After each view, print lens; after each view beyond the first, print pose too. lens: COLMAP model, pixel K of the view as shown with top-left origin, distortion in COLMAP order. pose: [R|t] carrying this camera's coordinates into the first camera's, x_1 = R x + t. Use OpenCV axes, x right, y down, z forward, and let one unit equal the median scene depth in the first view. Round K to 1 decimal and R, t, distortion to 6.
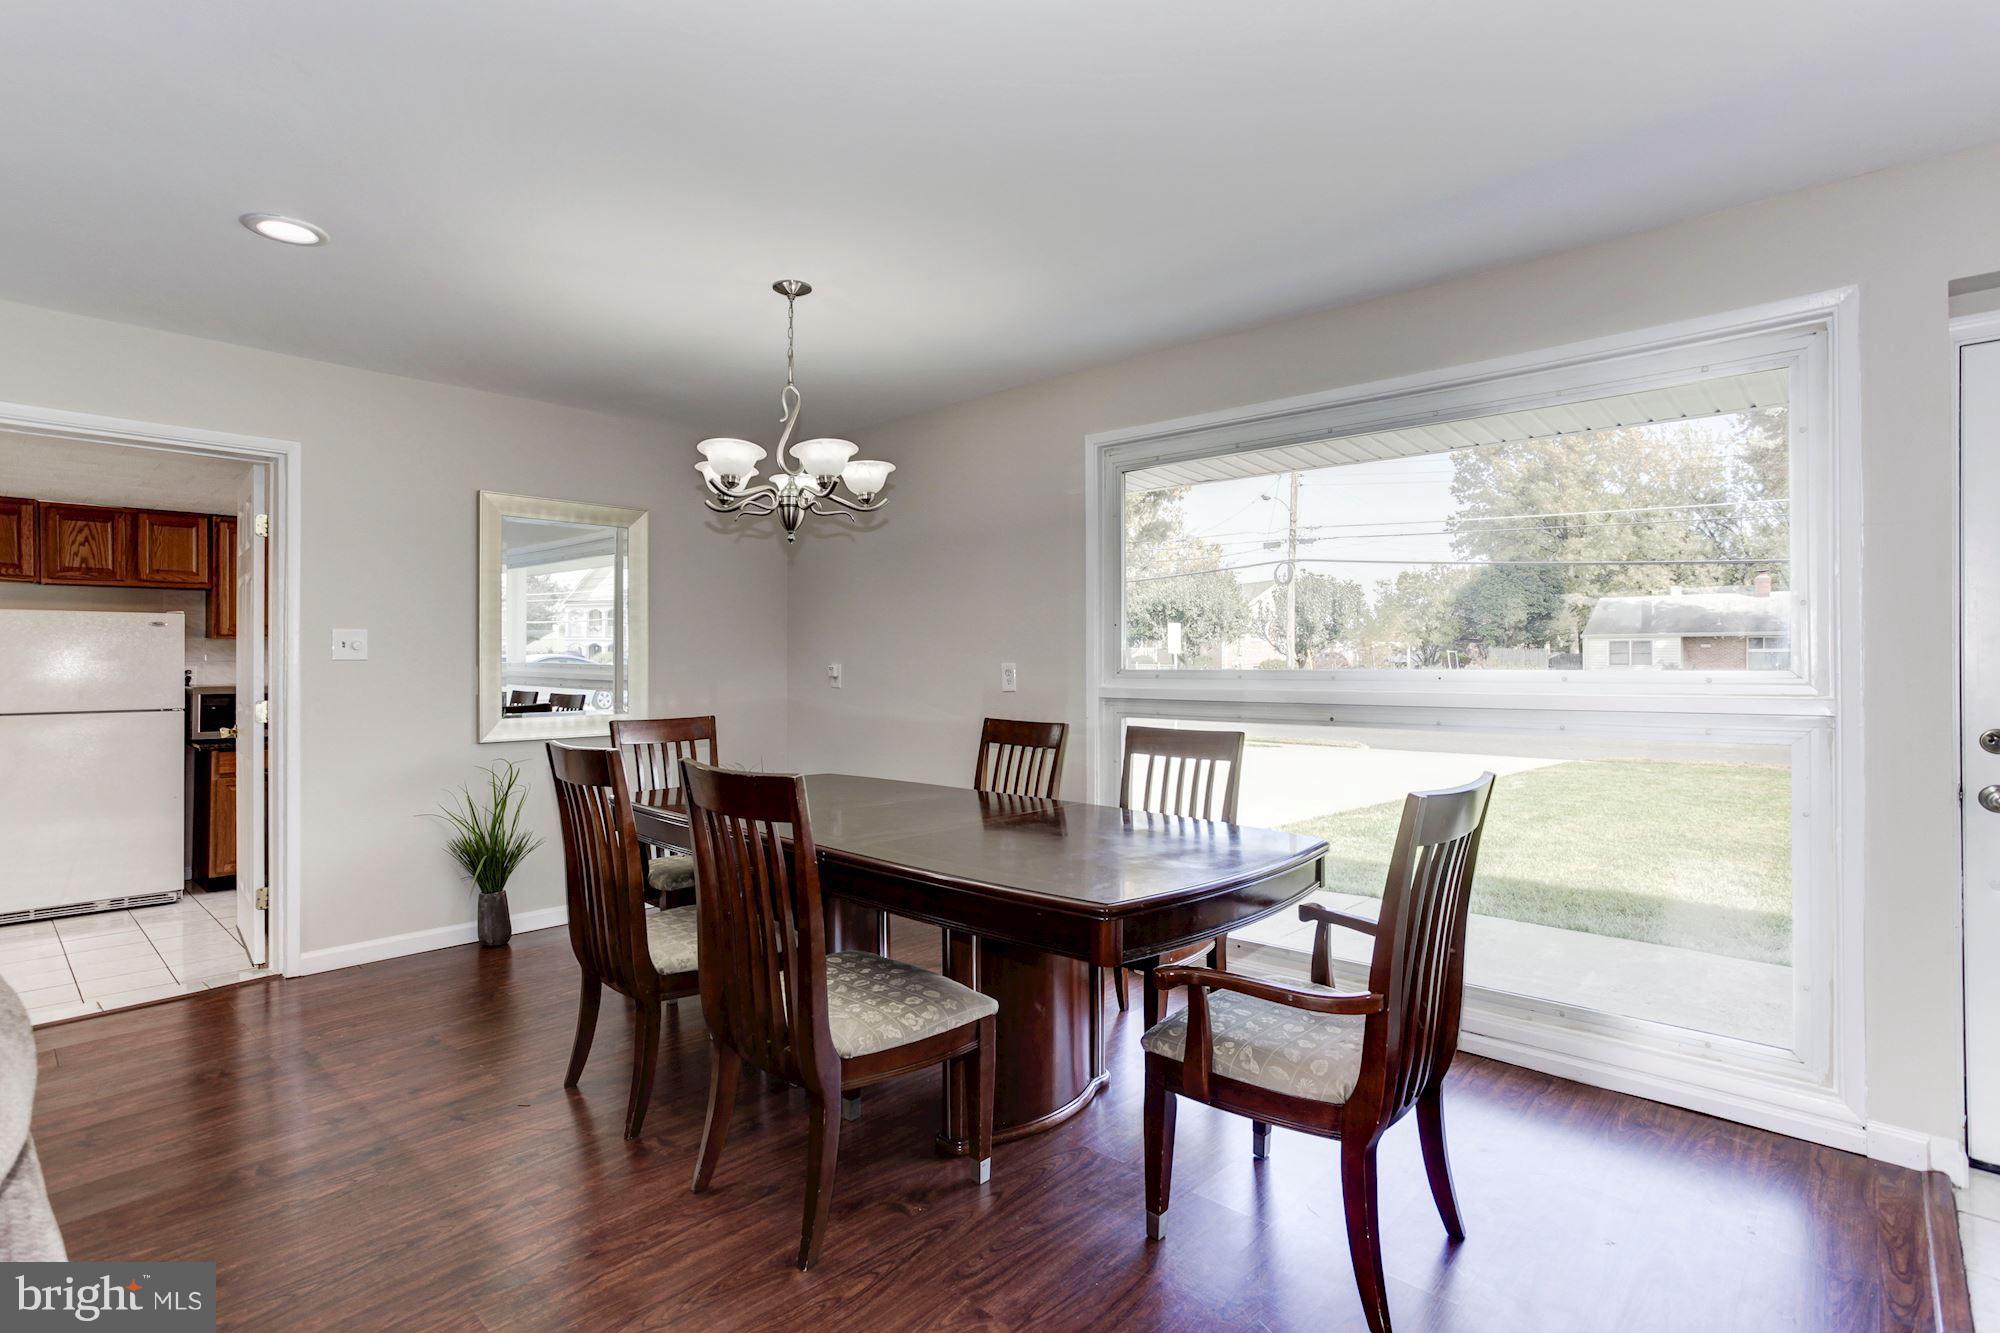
lens RADIAL K [[999.6, 0, 1000.0], [0, 999.6, 666.5], [0, 0, 1]] dist [-0.056868, 0.033808]
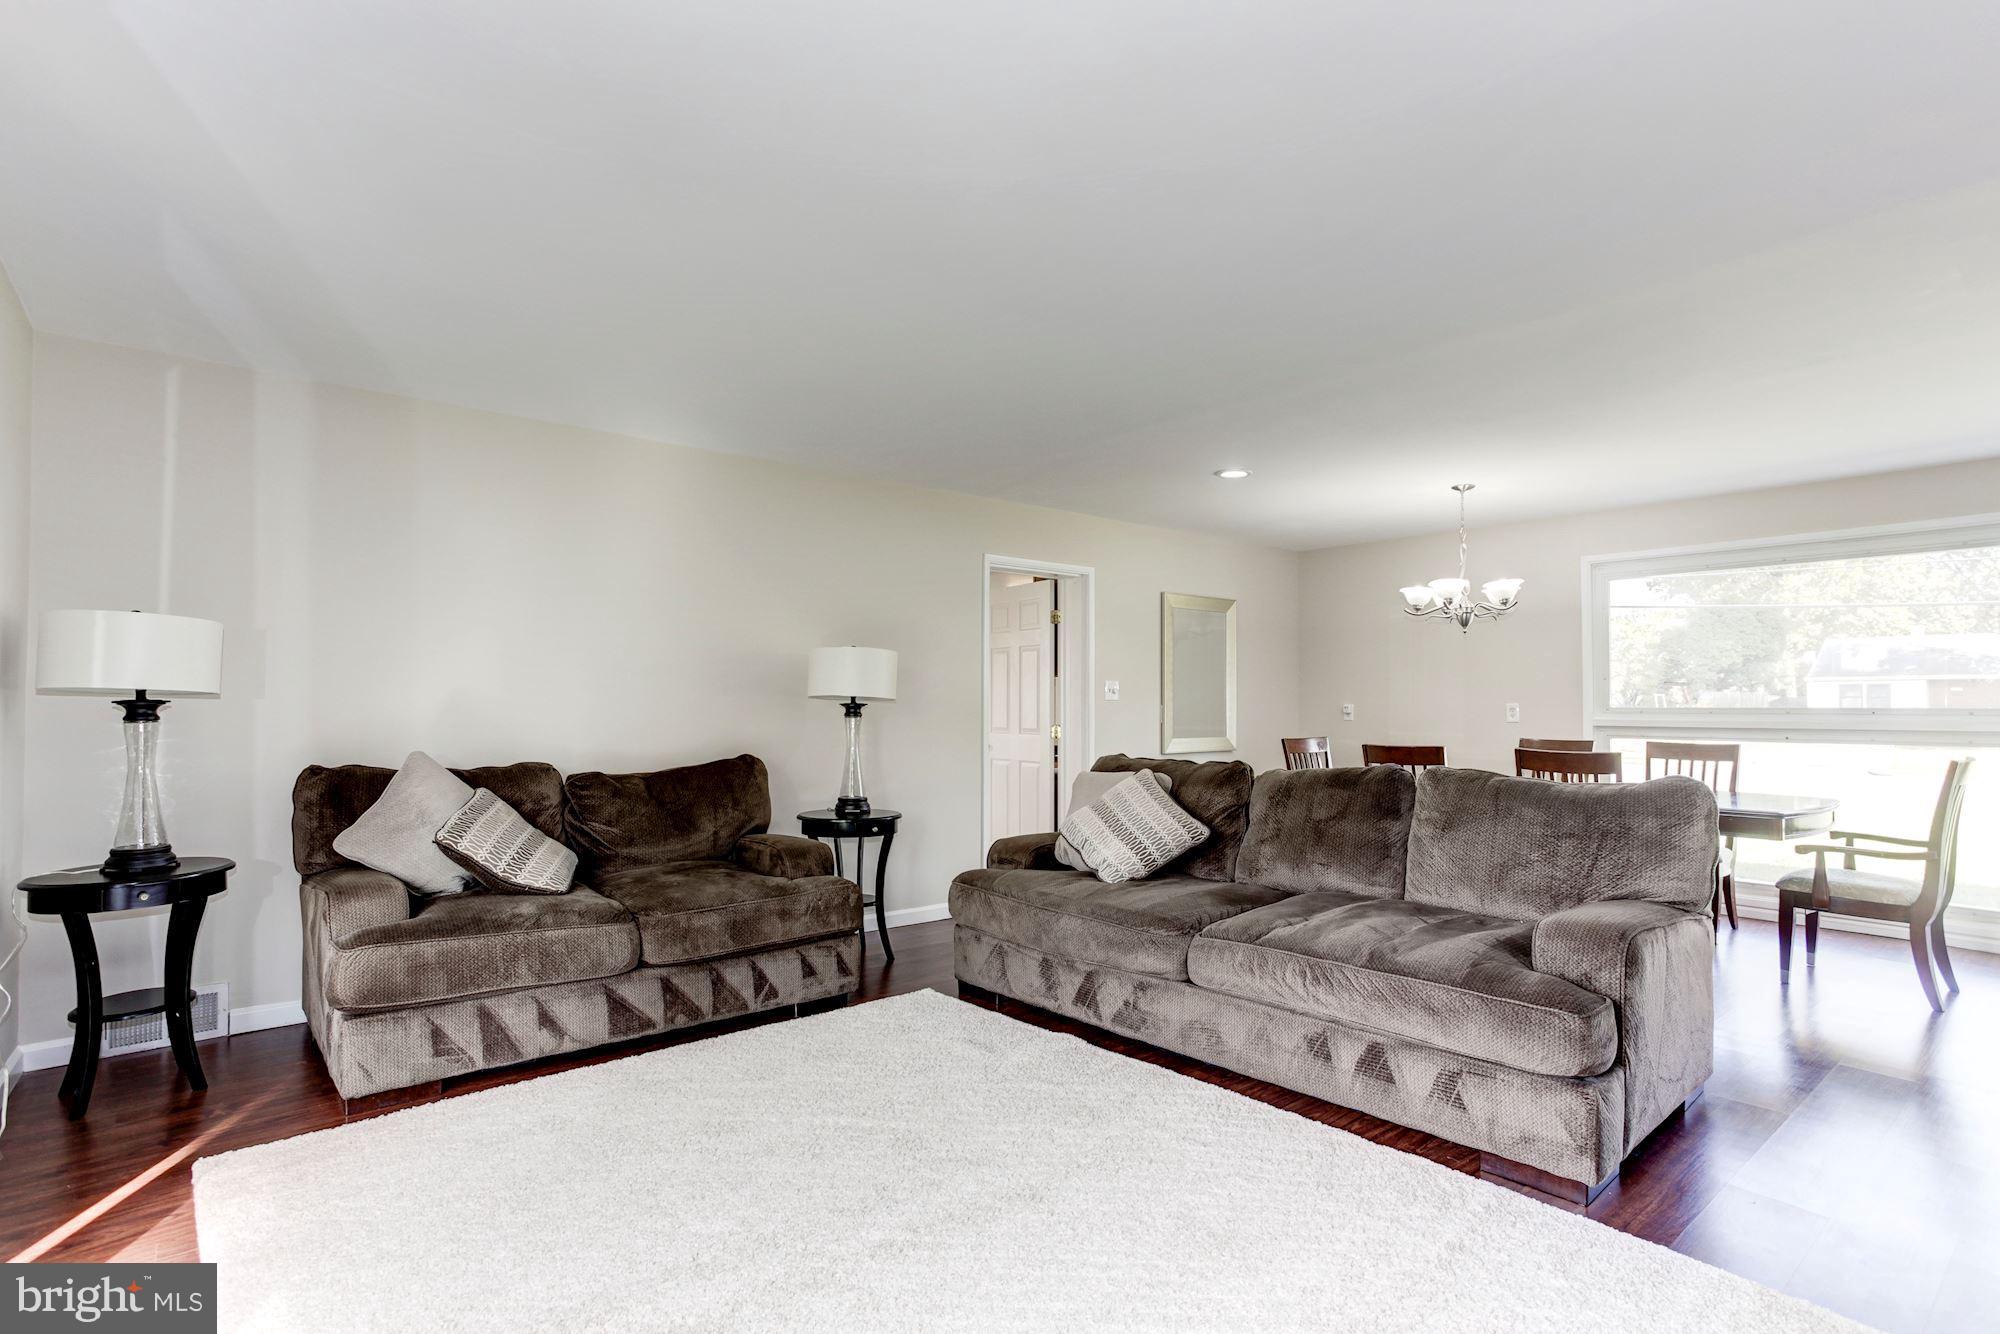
lens RADIAL K [[999.6, 0, 1000.0], [0, 999.6, 667.0], [0, 0, 1]] dist [-0.056868, 0.033808]
pose [[0.989481, -0.000715, -0.144661, -0.495512], [-0.005325, 0.999130, -0.041358, 0.006553], [0.144565, 0.041693, 0.988617, -0.537880]]
